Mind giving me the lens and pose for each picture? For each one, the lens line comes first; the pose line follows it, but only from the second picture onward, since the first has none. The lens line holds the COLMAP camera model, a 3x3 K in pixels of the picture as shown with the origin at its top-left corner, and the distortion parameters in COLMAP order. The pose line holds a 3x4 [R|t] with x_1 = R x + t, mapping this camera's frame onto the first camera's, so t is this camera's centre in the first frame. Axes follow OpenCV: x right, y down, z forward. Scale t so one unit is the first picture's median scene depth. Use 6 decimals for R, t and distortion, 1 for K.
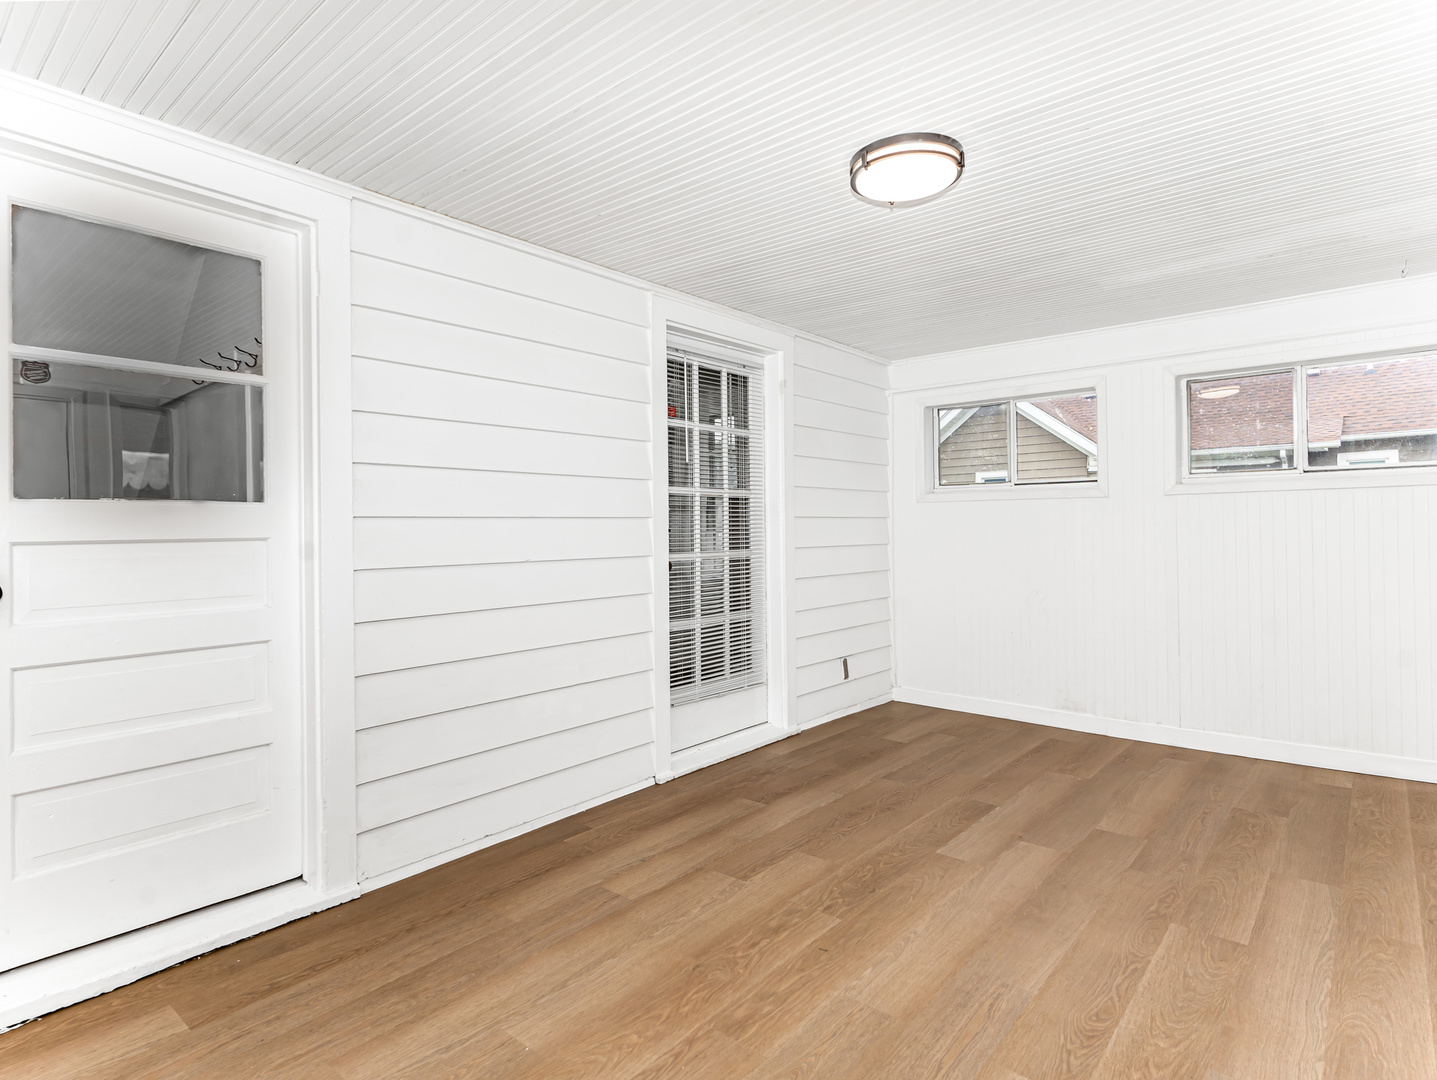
lens RADIAL K [[758.6, 0, 718.5], [0, 758.6, 540.0], [0, 0, 1]] dist [-0.000806, 0.000170]
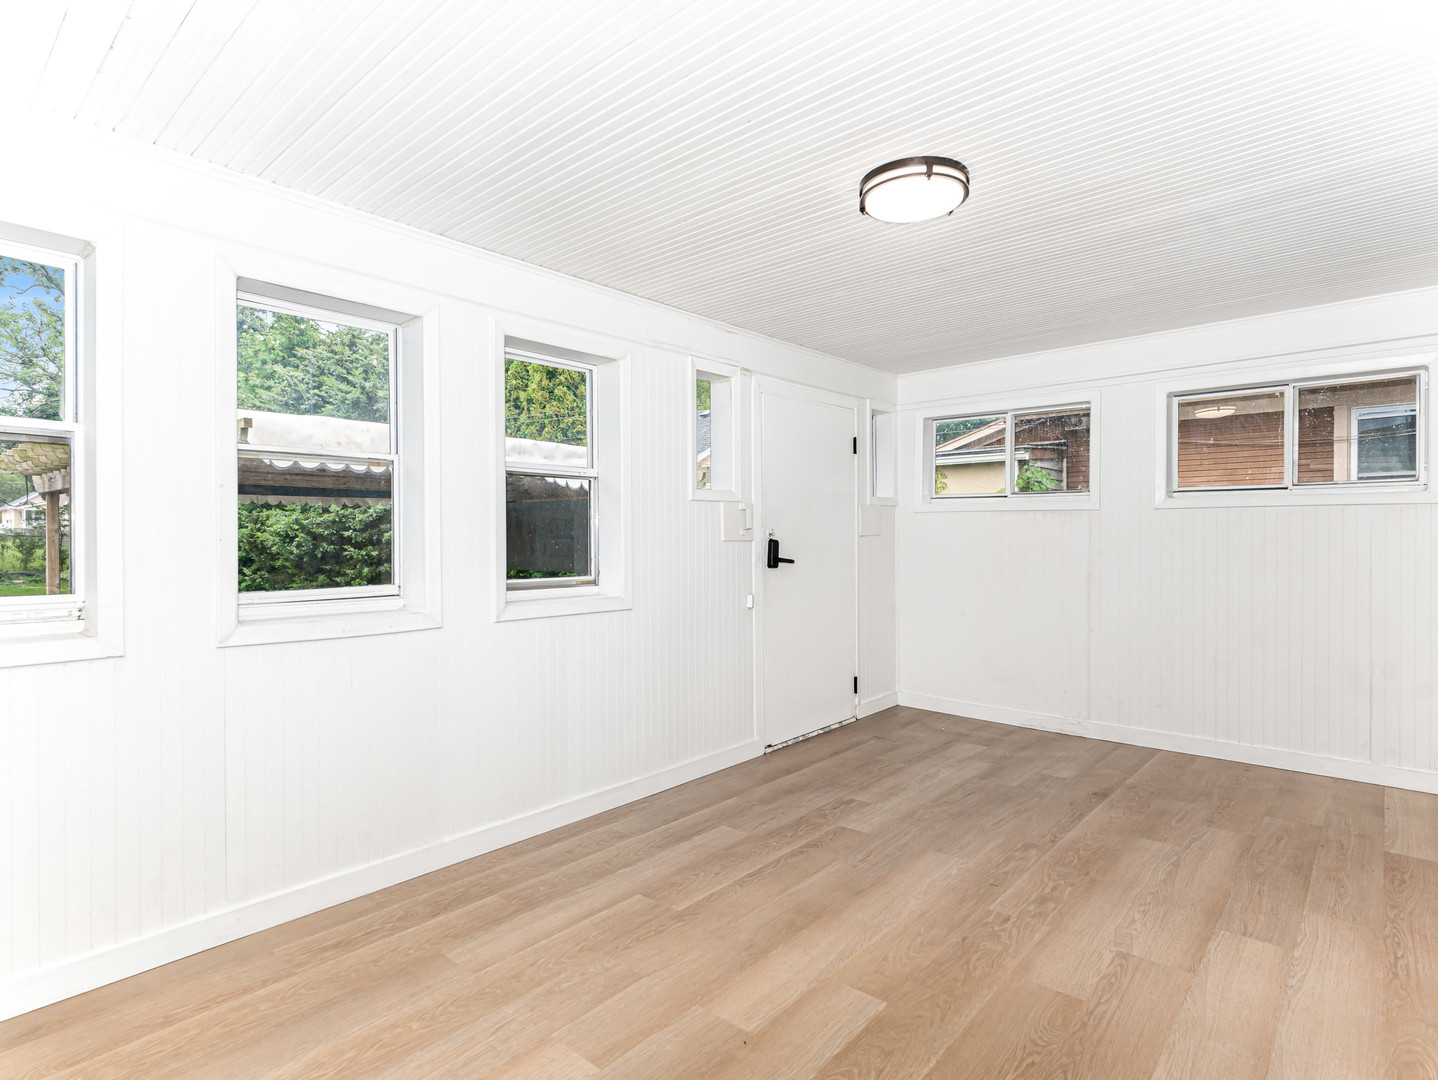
lens RADIAL K [[759.1, 0, 719.0], [0, 759.1, 540.0], [0, 0, 1]] dist [-0.000806, 0.000170]
pose [[-0.999770, 0.018887, 0.010193, 0.518484], [0.019051, 0.999686, 0.016261, -0.036258], [-0.009883, 0.016452, -0.999816, 2.061494]]
